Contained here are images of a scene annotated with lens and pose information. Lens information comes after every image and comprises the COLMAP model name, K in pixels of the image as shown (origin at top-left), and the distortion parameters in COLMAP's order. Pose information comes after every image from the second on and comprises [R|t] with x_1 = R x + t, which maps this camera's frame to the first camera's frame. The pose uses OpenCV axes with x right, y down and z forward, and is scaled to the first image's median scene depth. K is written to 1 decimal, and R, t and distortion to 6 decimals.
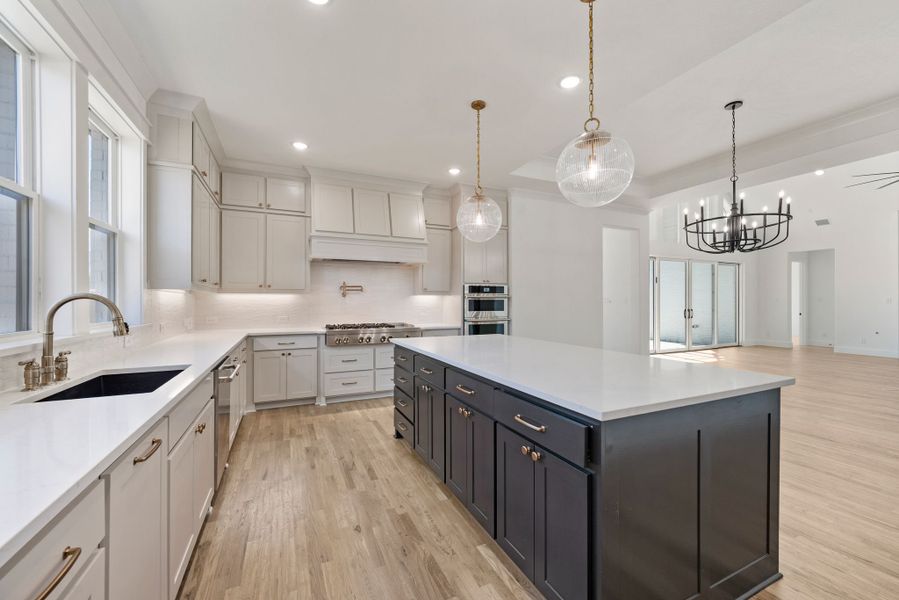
lens RADIAL K [[358.7, 0, 449.5], [0, 358.7, 300.0], [0, 0, 1]] dist [-0.000564, 0.000029]
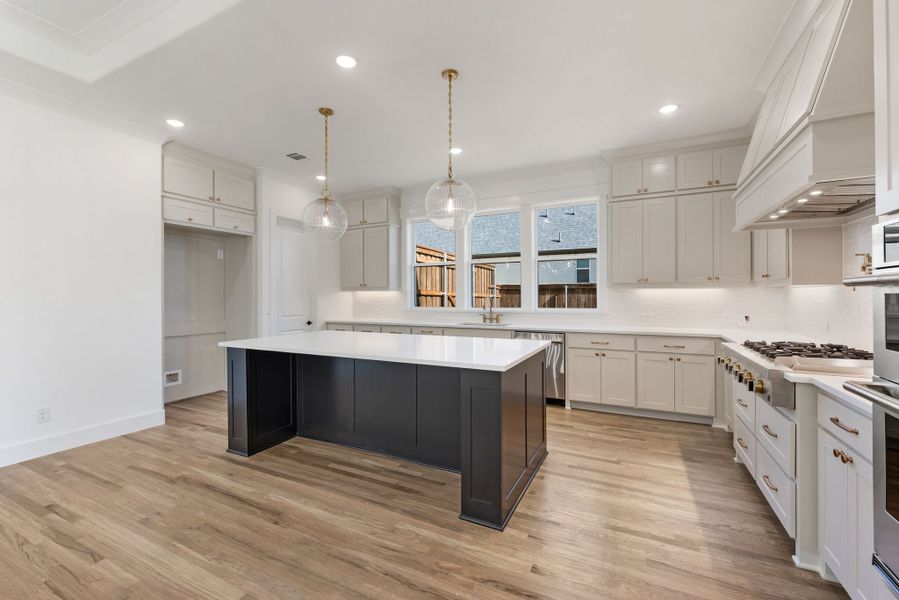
lens RADIAL K [[376.6, 0, 449.6], [0, 376.6, 295.7], [0, 0, 1]] dist [-0.000021, -0.000005]
pose [[-0.780109, 0.003386, -0.625634, 0.440489], [0.006340, 0.999977, -0.002493, -0.001413], [0.625611, -0.005911, -0.780113, 1.142761]]
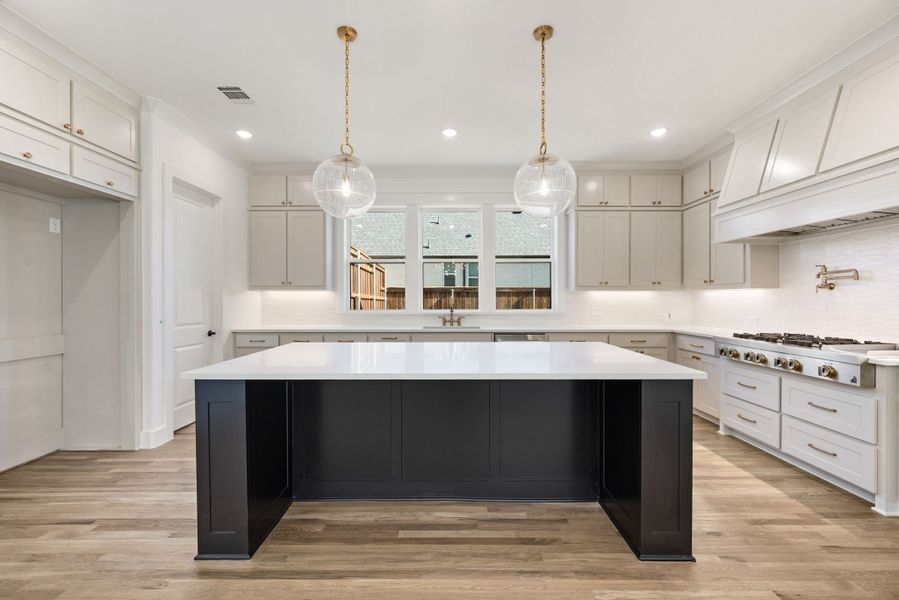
lens RADIAL K [[358.7, 0, 449.5], [0, 358.7, 300.0], [0, 0, 1]] dist [-0.000564, 0.000029]
pose [[-0.420405, 0.002856, -0.907332, 0.558560], [0.004291, 0.999990, 0.001160, 0.004124], [0.907327, -0.003406, -0.420413, 0.756422]]
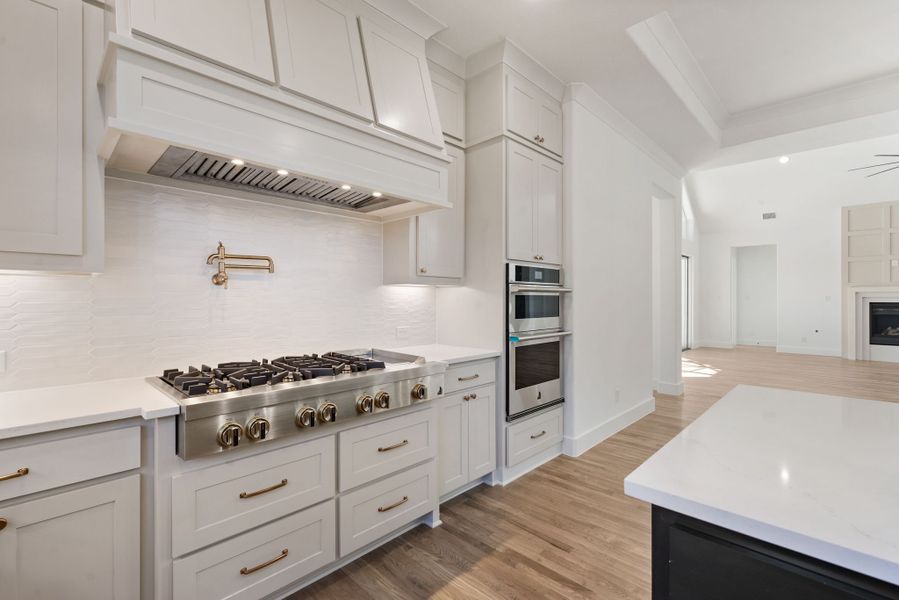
lens RADIAL K [[400.2, 0, 449.5], [0, 400.2, 300.0], [0, 0, 1]] dist [0.000635, 0.000067]
pose [[0.932288, -0.001135, 0.361714, -0.248567], [-0.000293, 0.999992, 0.003894, 0.004224], [-0.361716, -0.003736, 0.932281, 0.604498]]
